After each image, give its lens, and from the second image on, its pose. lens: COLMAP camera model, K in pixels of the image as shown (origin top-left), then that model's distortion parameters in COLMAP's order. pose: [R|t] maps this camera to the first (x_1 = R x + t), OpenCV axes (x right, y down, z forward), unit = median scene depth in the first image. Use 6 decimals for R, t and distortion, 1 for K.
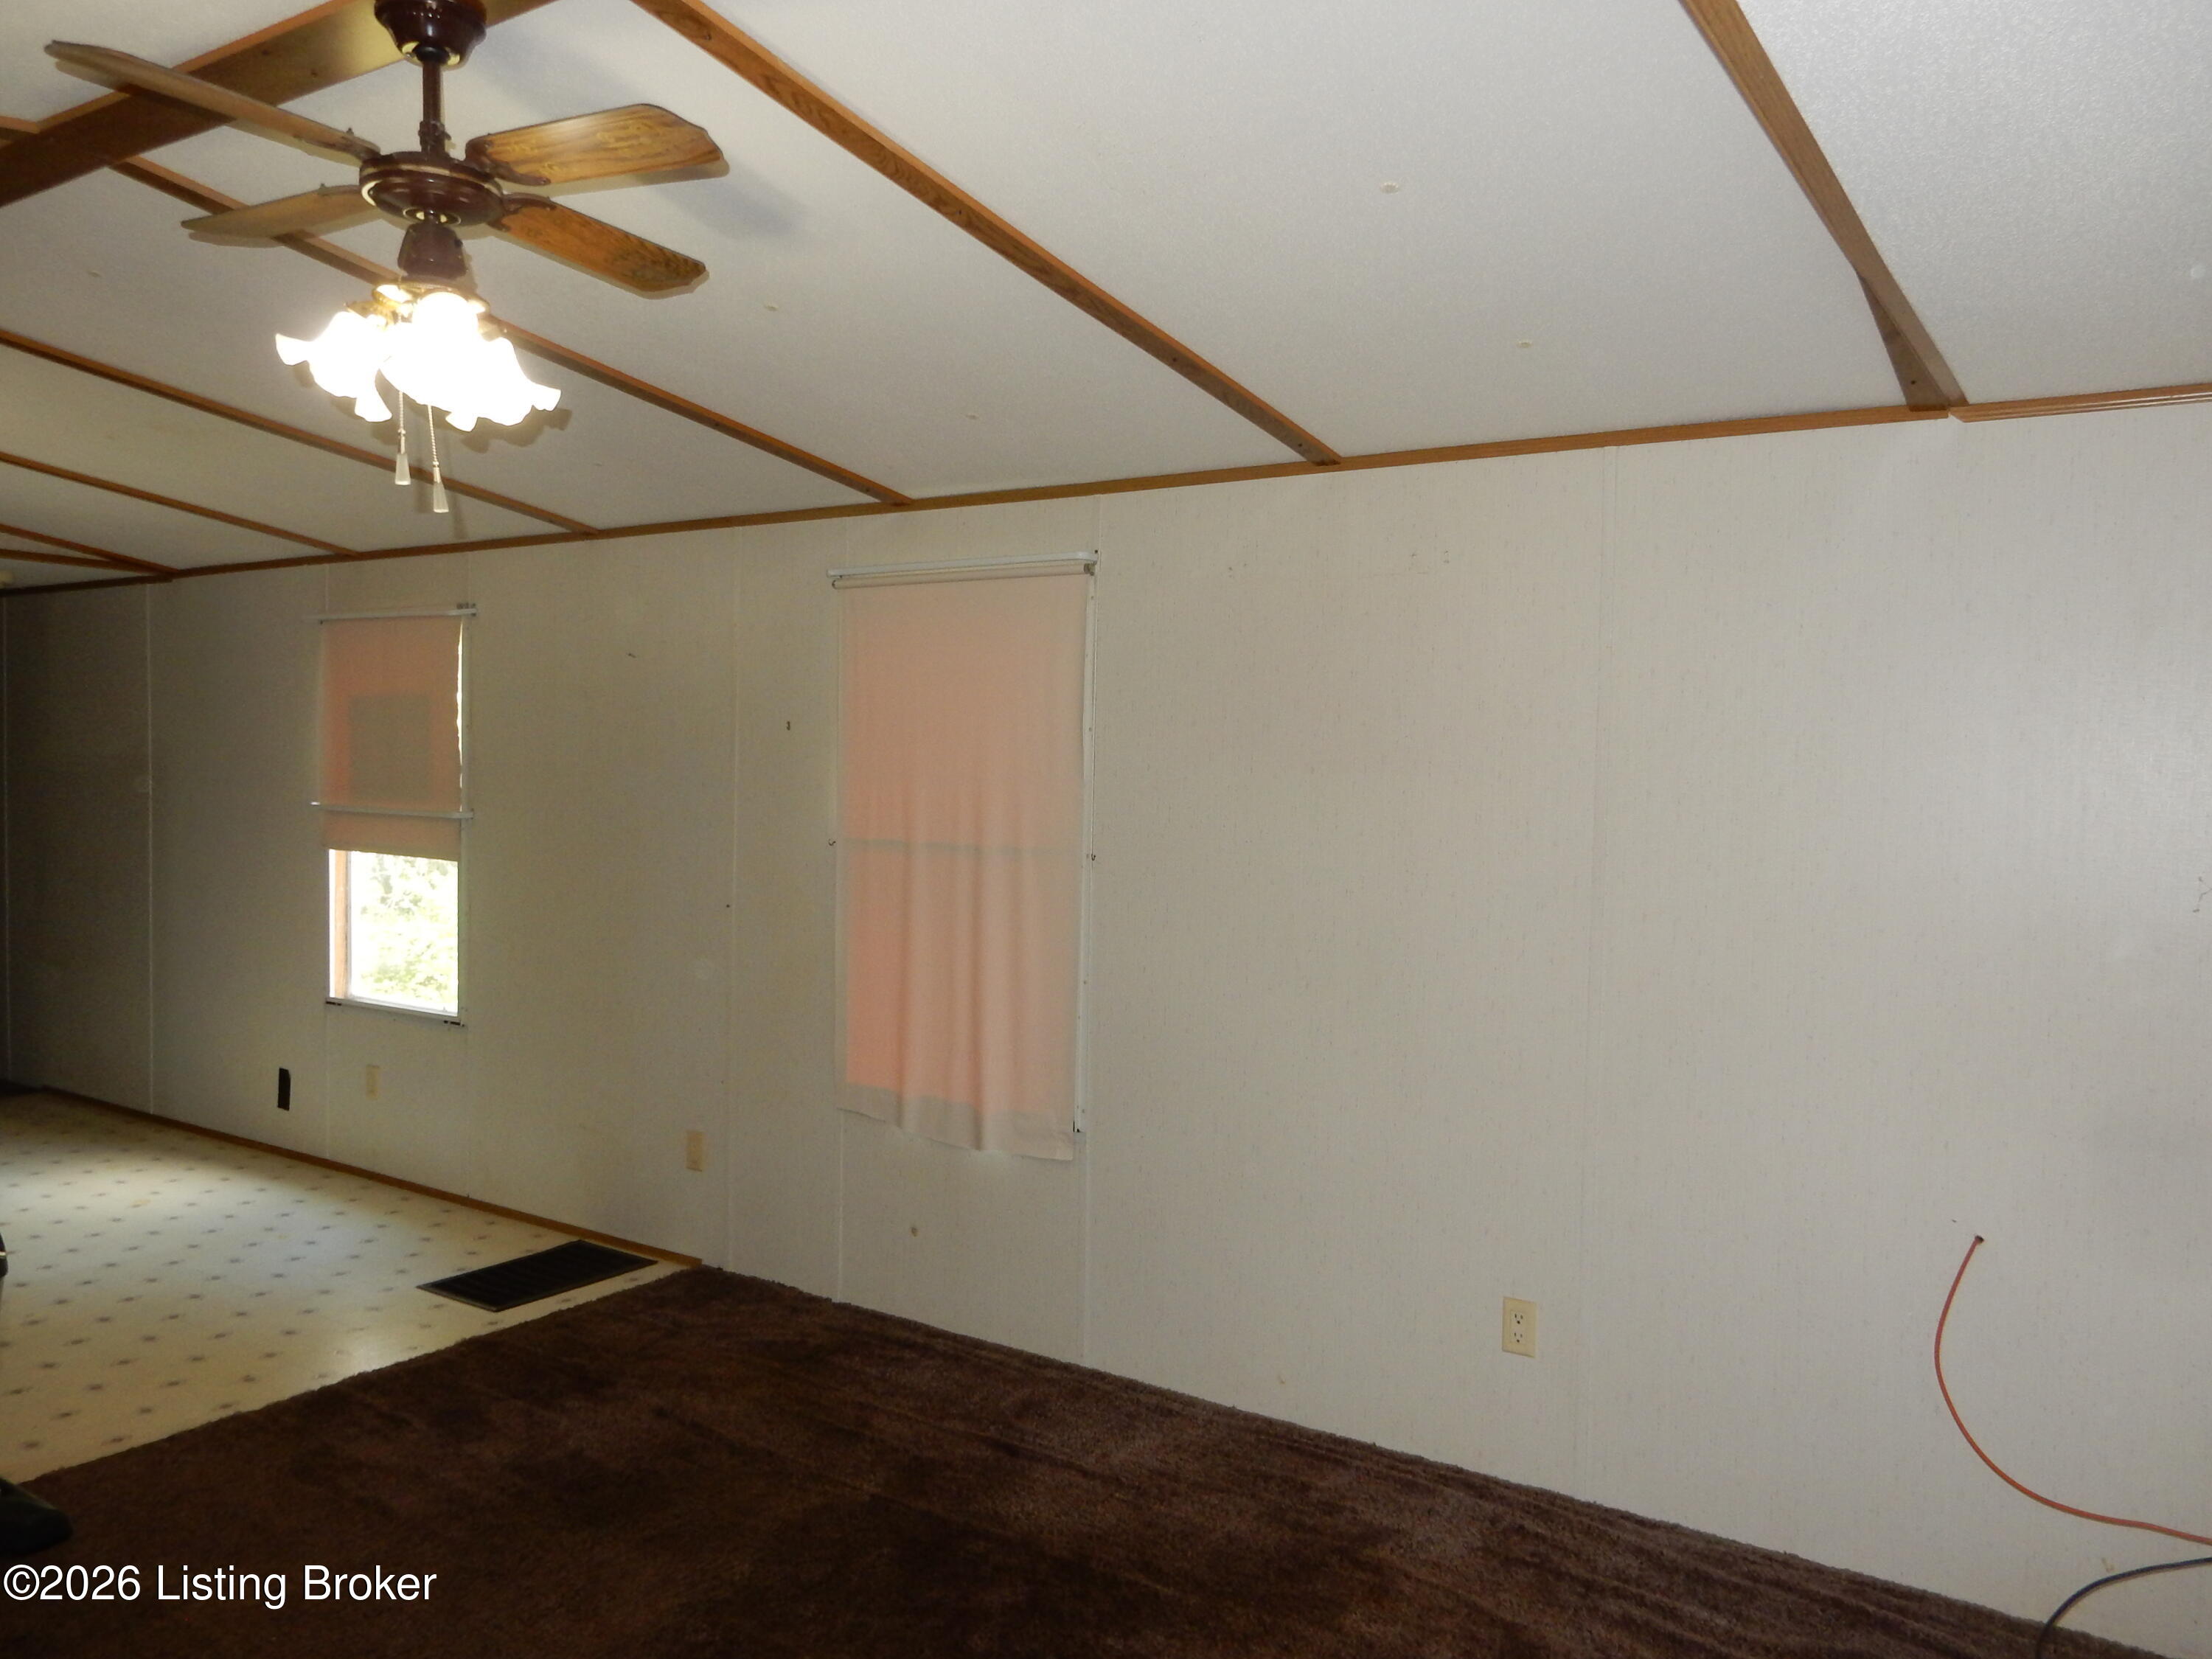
lens RADIAL K [[1627.6, 0, 1117.5], [0, 1627.6, 832.0], [0, 0, 1]] dist [-0.004432, 0.004043]
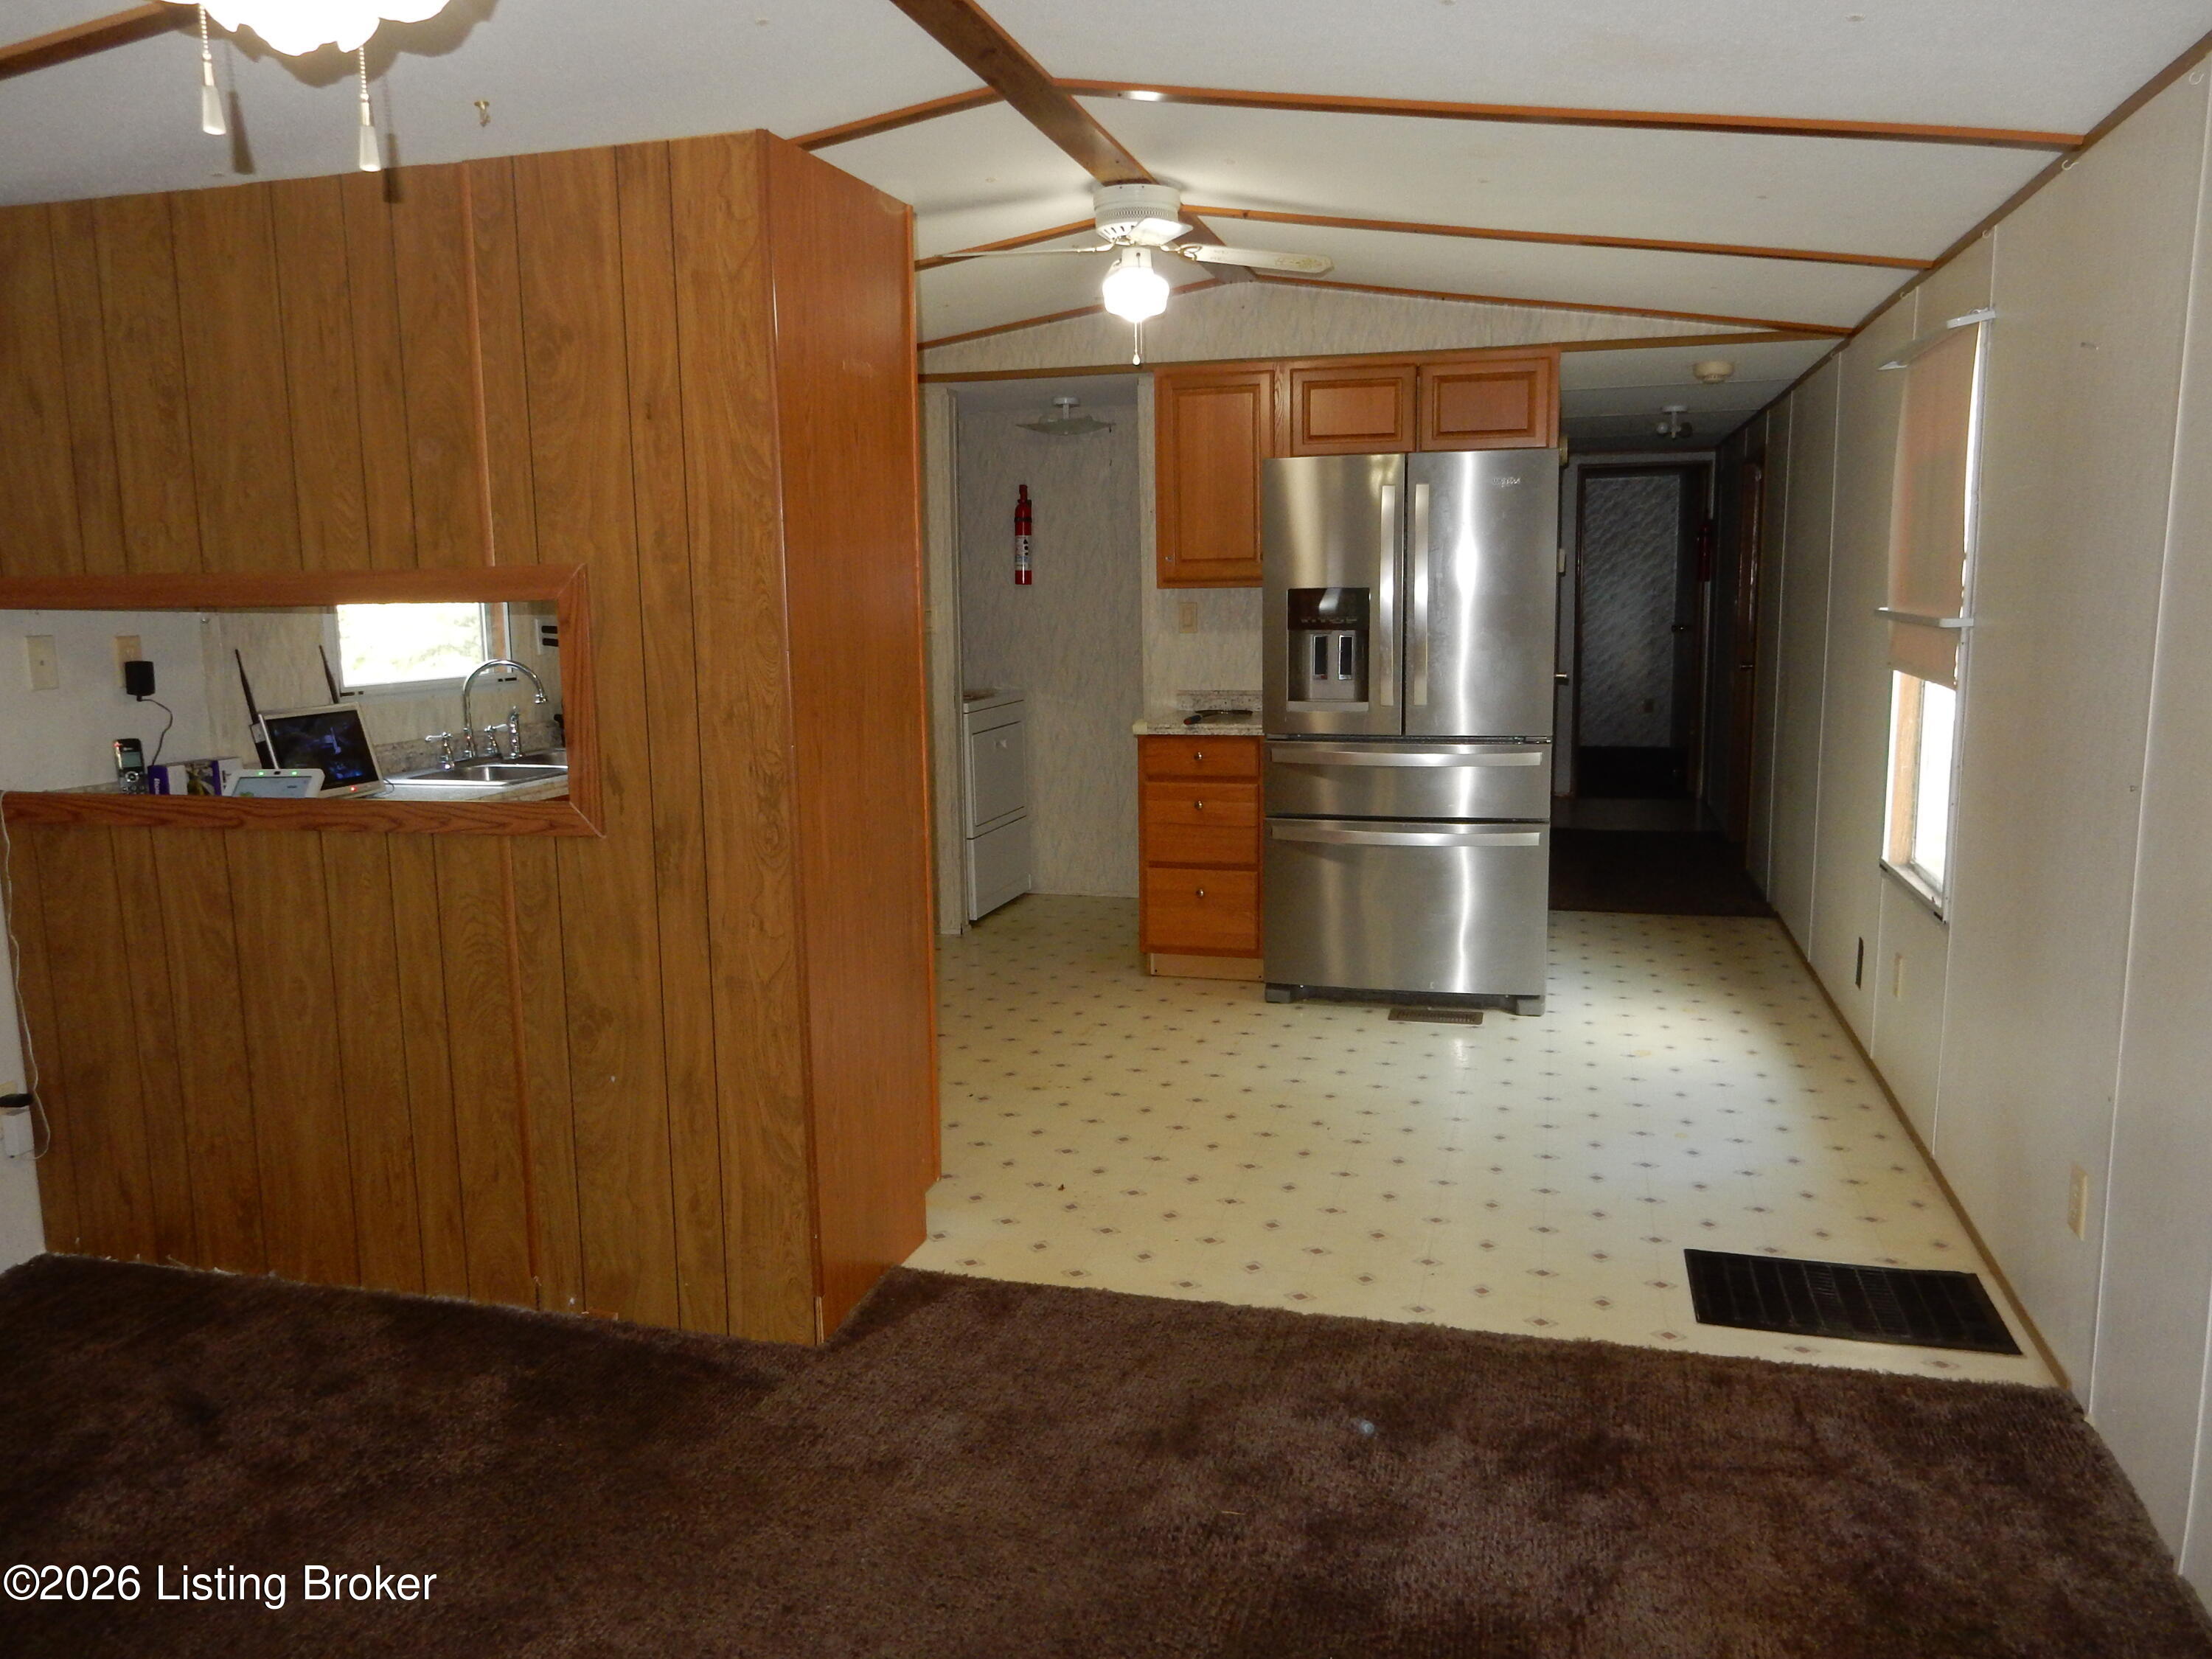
lens RADIAL K [[1627.6, 0, 1105.8], [0, 1627.6, 841.4], [0, 0, 1]] dist [-0.004432, 0.004043]
pose [[0.305969, 0.126098, -0.943654, 0.181329], [-0.015030, 0.991706, 0.127646, -0.001181], [0.951923, -0.024873, 0.305326, 0.531879]]
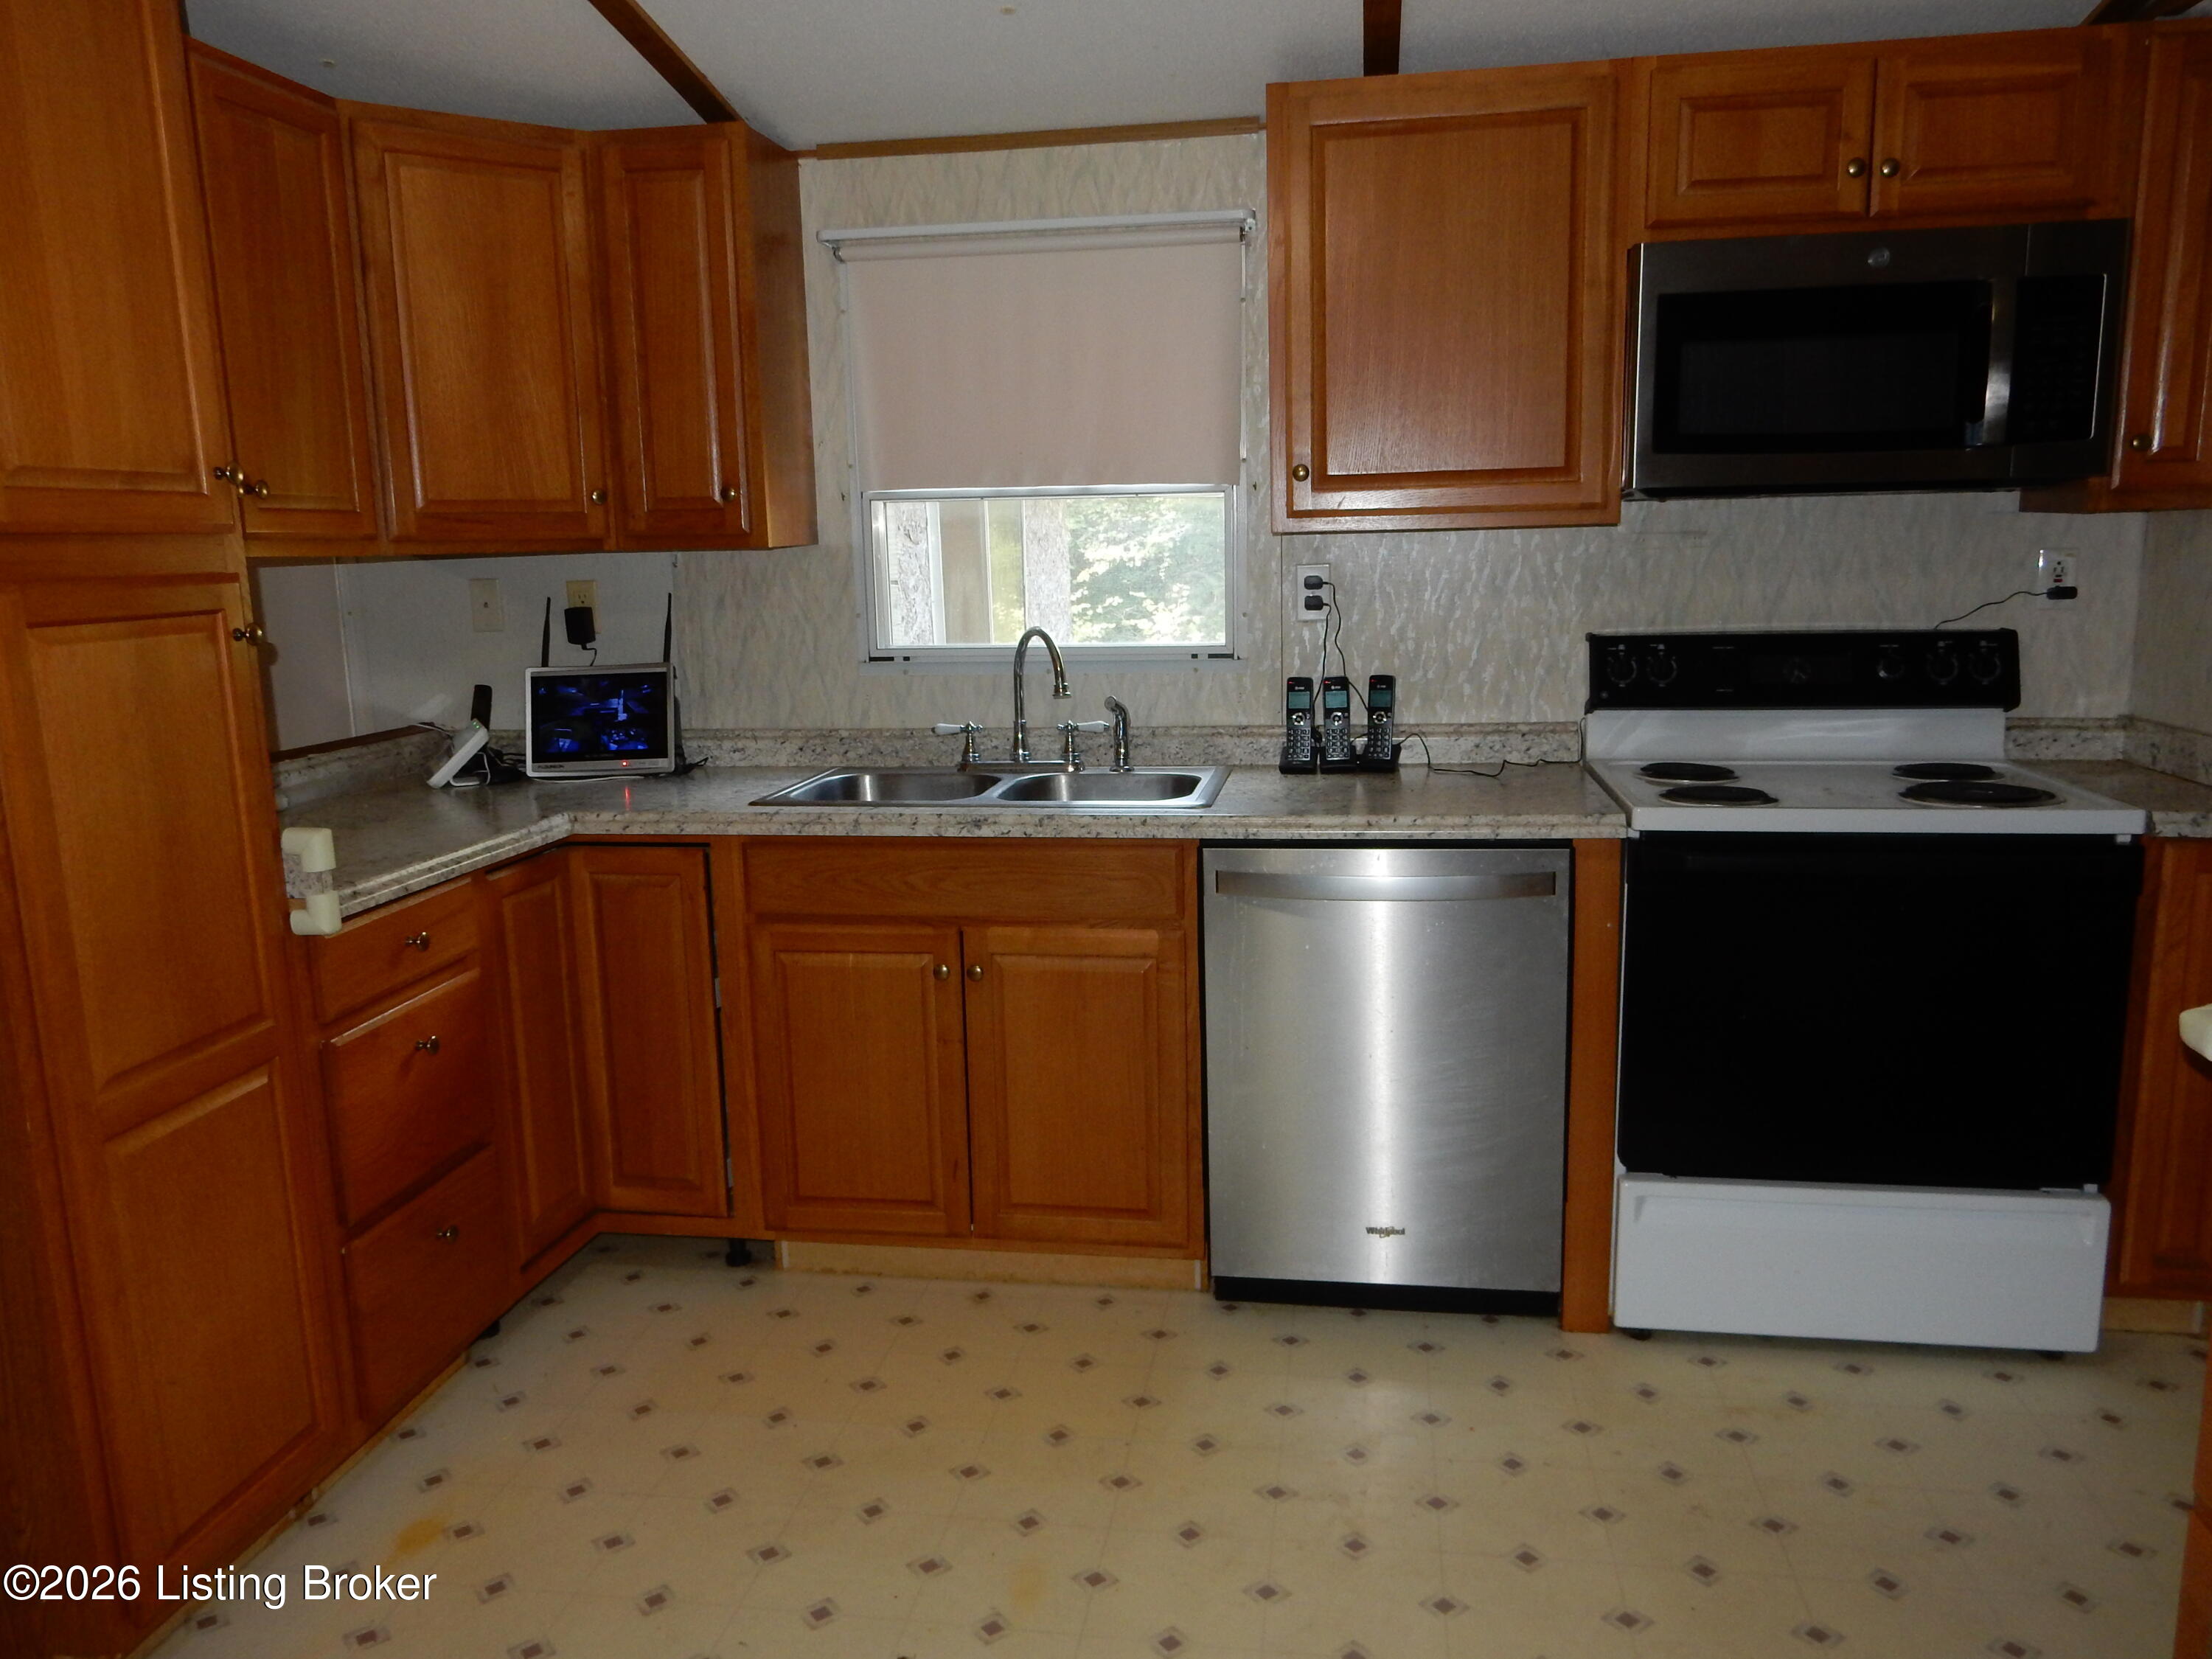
lens RADIAL K [[1627.6, 0, 1104.1], [0, 1627.6, 837.6], [0, 0, 1]] dist [-0.004432, 0.004043]
pose [[-0.911164, 0.081084, -0.403988, -0.673754], [-0.005305, 0.978057, 0.208268, -0.037214], [0.412010, 0.191909, -0.890740, 1.151390]]
